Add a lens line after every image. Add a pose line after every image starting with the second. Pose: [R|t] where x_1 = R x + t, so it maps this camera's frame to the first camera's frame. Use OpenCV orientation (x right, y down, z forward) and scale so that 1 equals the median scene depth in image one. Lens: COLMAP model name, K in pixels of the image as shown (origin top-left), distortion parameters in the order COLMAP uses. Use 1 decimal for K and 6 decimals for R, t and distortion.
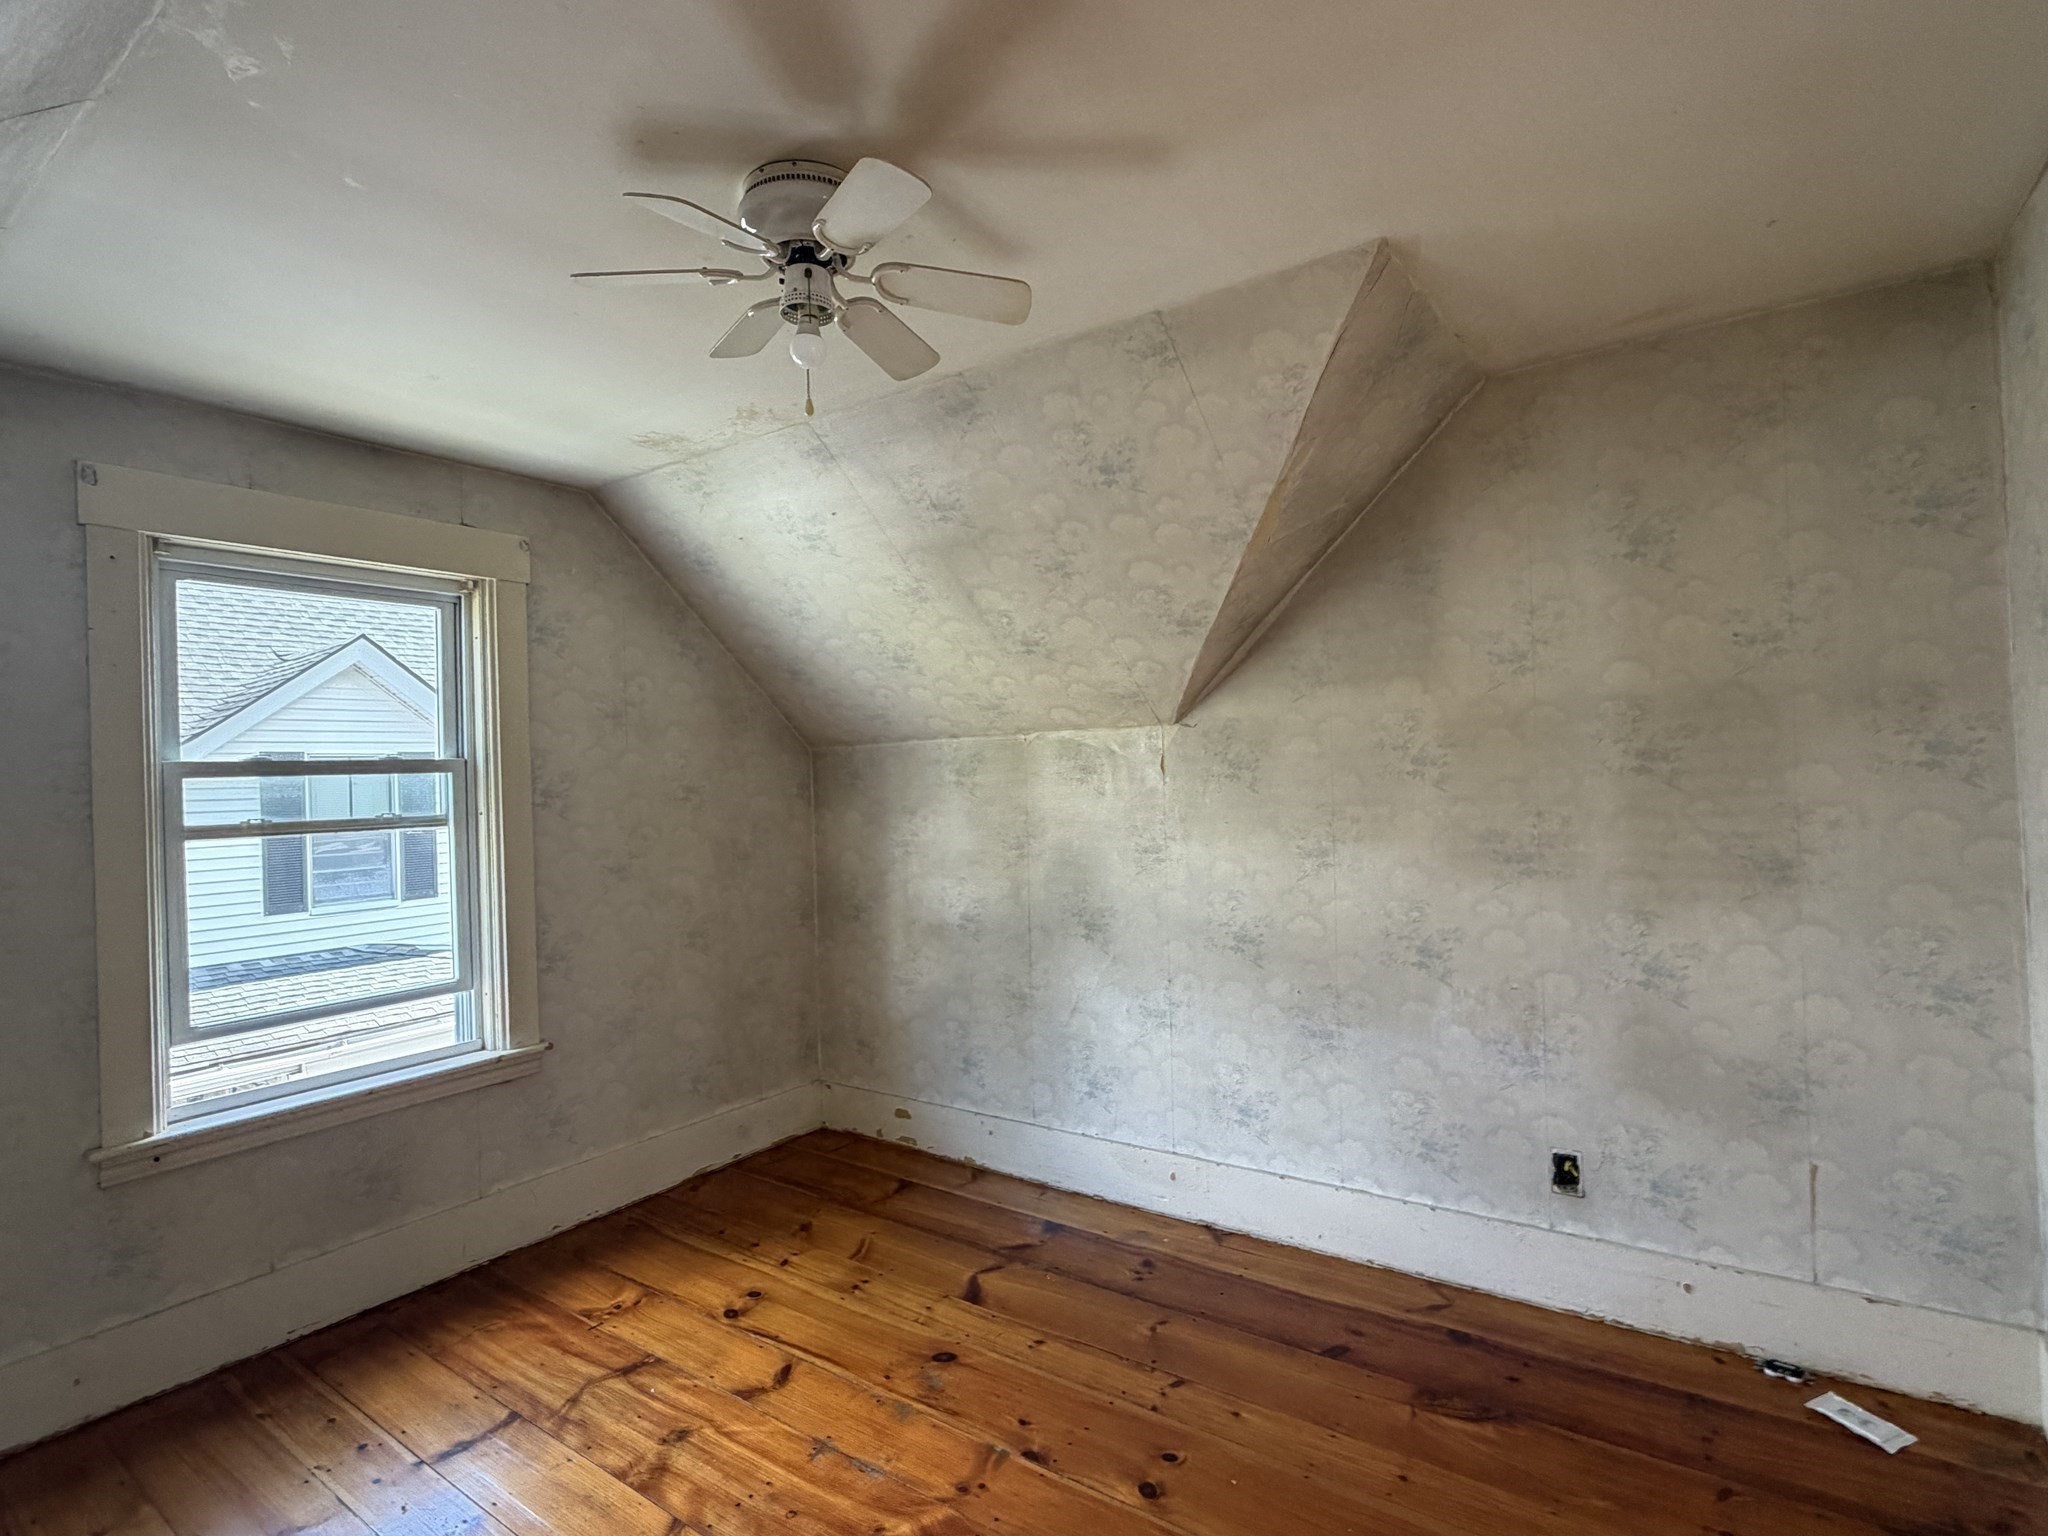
lens RADIAL K [[1042.0, 0, 1021.6], [0, 1042.0, 765.4], [0, 0, 1]] dist [0.013131, -0.000535]
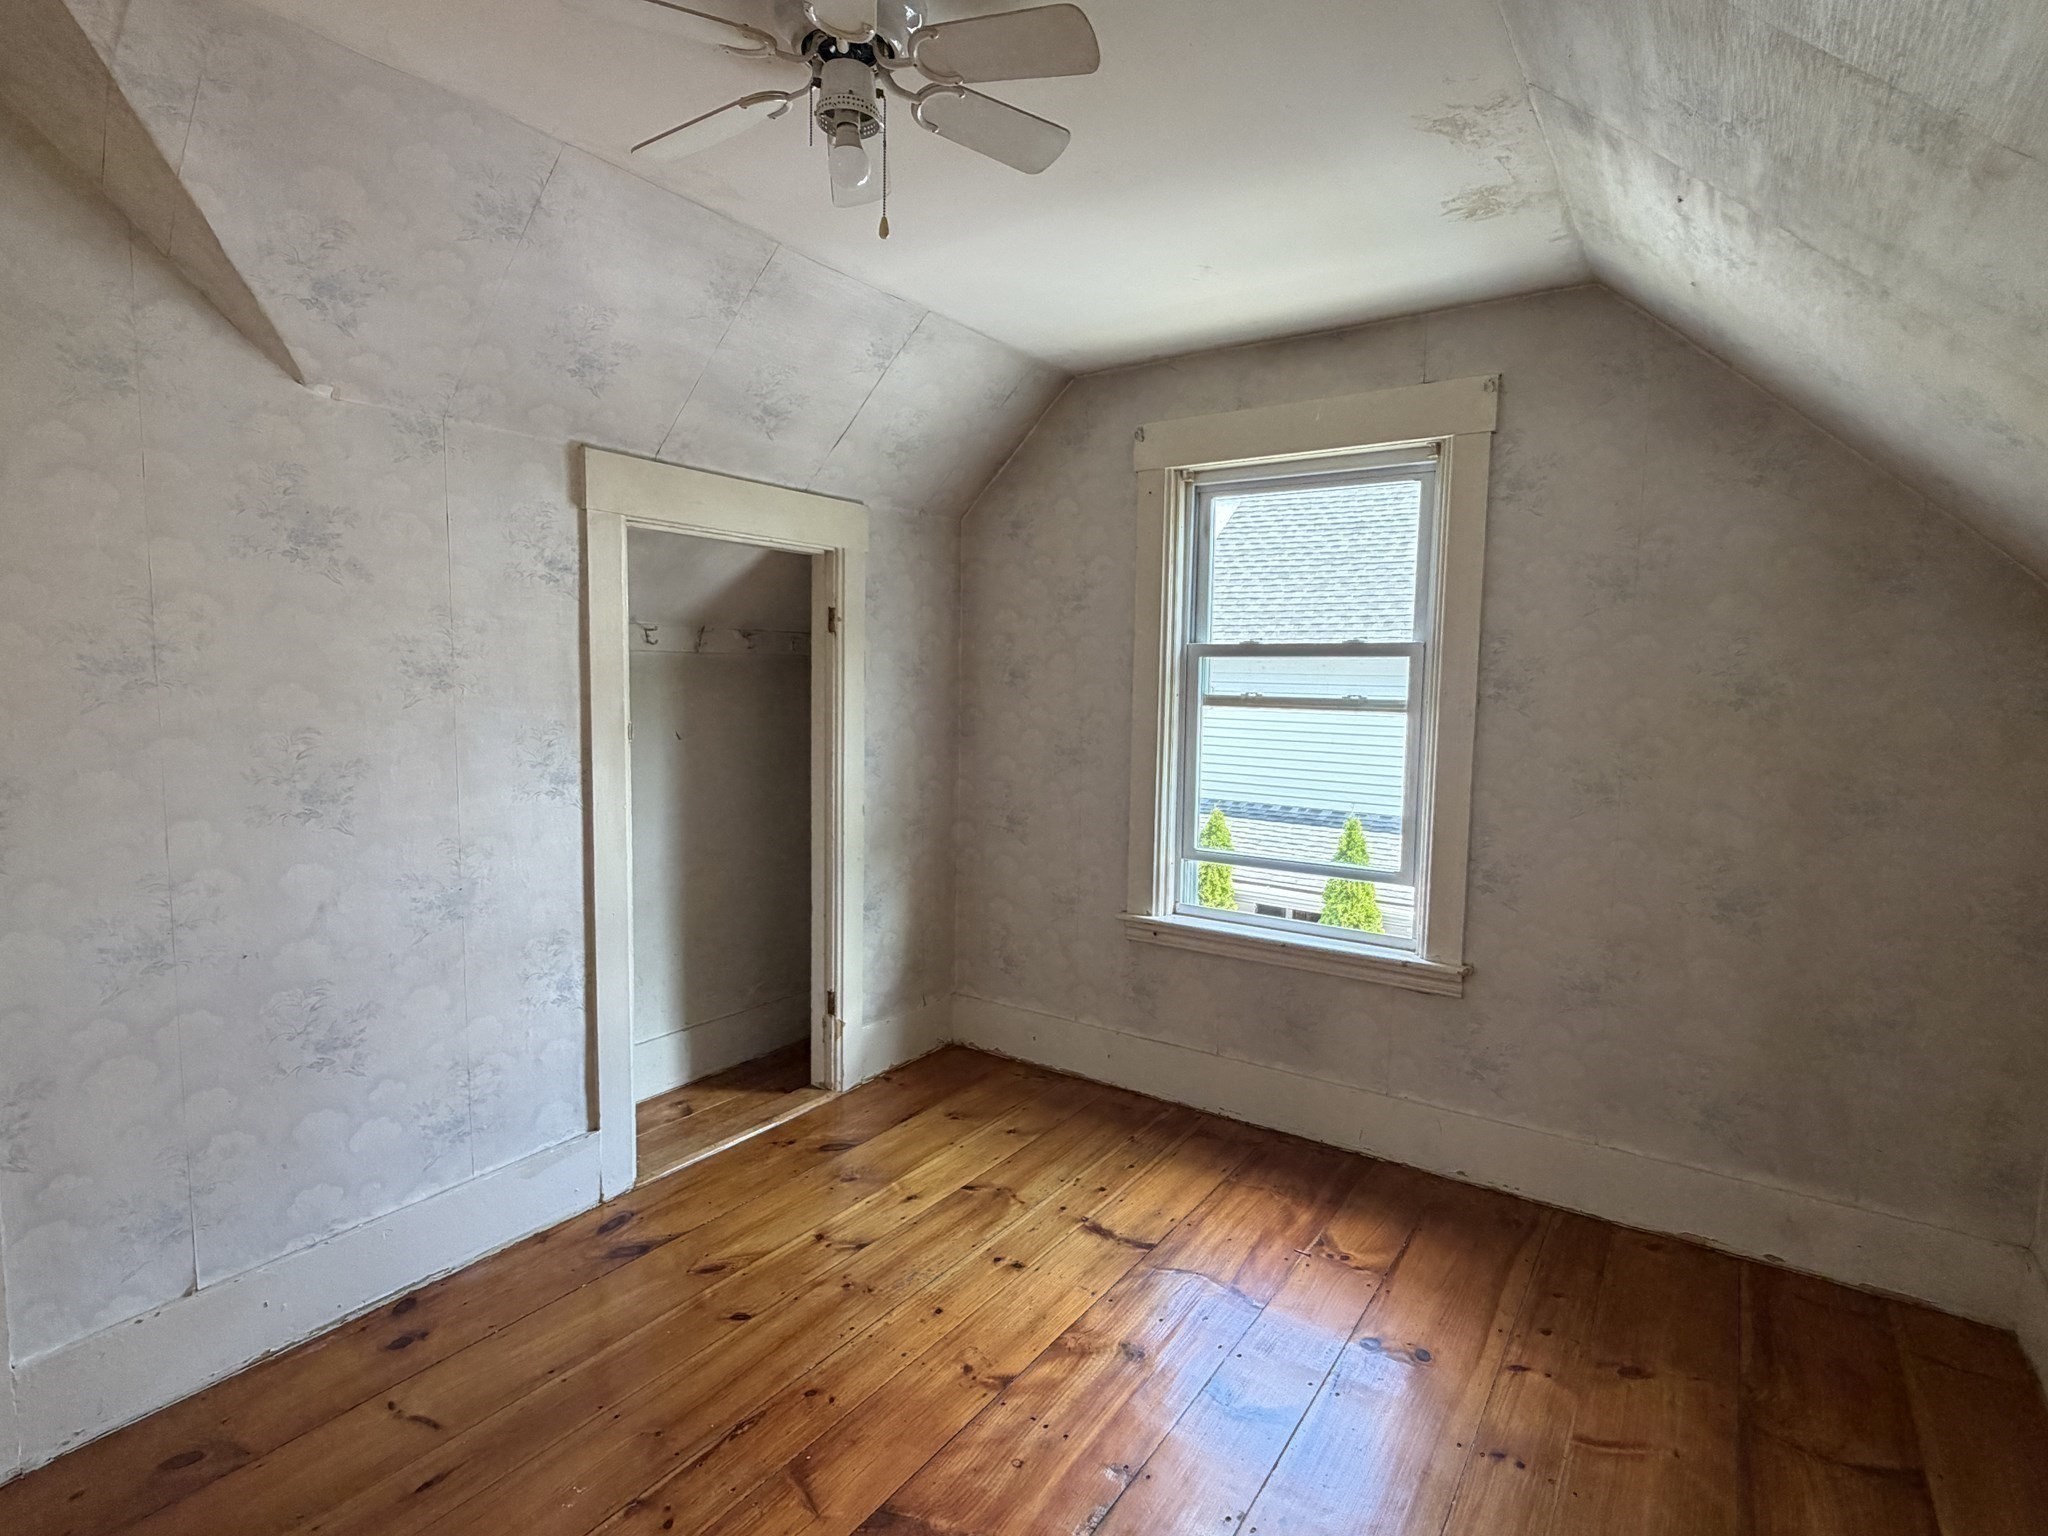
lens RADIAL K [[1042.0, 0, 1019.9], [0, 1042.0, 767.1], [0, 0, 1]] dist [0.013131, -0.000535]
pose [[0.018395, 0.121973, -0.992363, 0.405658], [-0.005418, 0.992528, 0.121893, -0.007267], [0.999816, 0.003134, 0.018919, 0.636698]]
